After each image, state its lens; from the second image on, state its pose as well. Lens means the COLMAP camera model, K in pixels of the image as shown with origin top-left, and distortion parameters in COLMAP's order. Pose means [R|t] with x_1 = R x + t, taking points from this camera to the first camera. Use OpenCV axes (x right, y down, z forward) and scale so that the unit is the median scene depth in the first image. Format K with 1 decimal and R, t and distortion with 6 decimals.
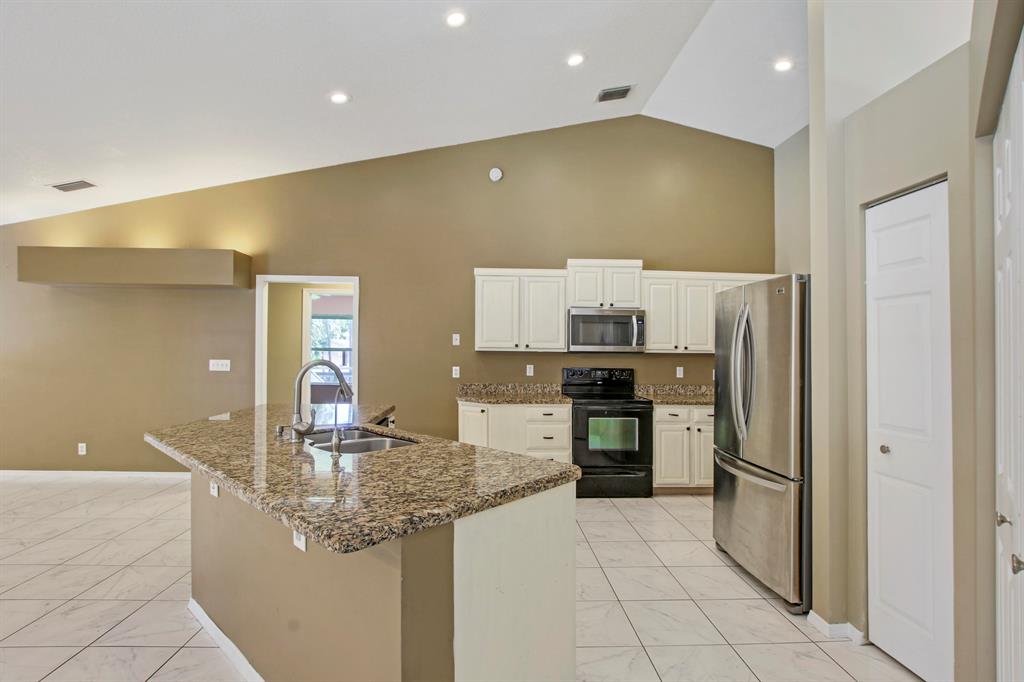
lens RADIAL K [[477.6, 0, 511.3], [0, 477.6, 341.9], [0, 0, 1]] dist [-0.027555, 0.001379]
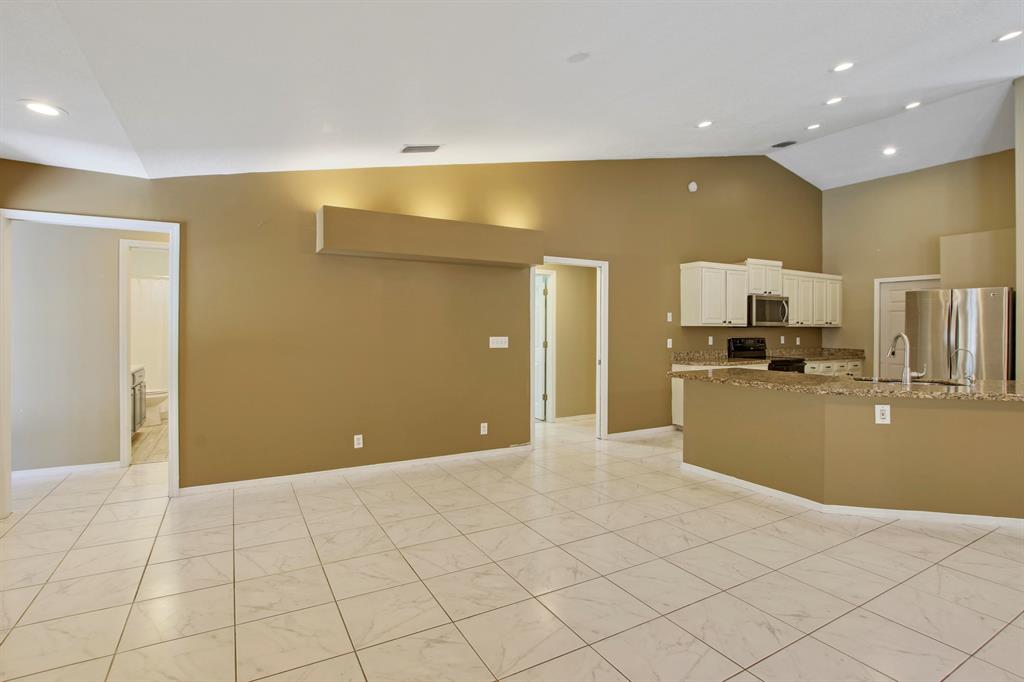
lens RADIAL K [[477.6, 0, 520.0], [0, 477.6, 334.5], [0, 0, 1]] dist [-0.027555, 0.001379]
pose [[0.895303, -0.015264, 0.445197, -1.030989], [0.002374, 0.999562, 0.029497, 0.002724], [-0.445452, -0.025351, 0.894947, 0.066291]]
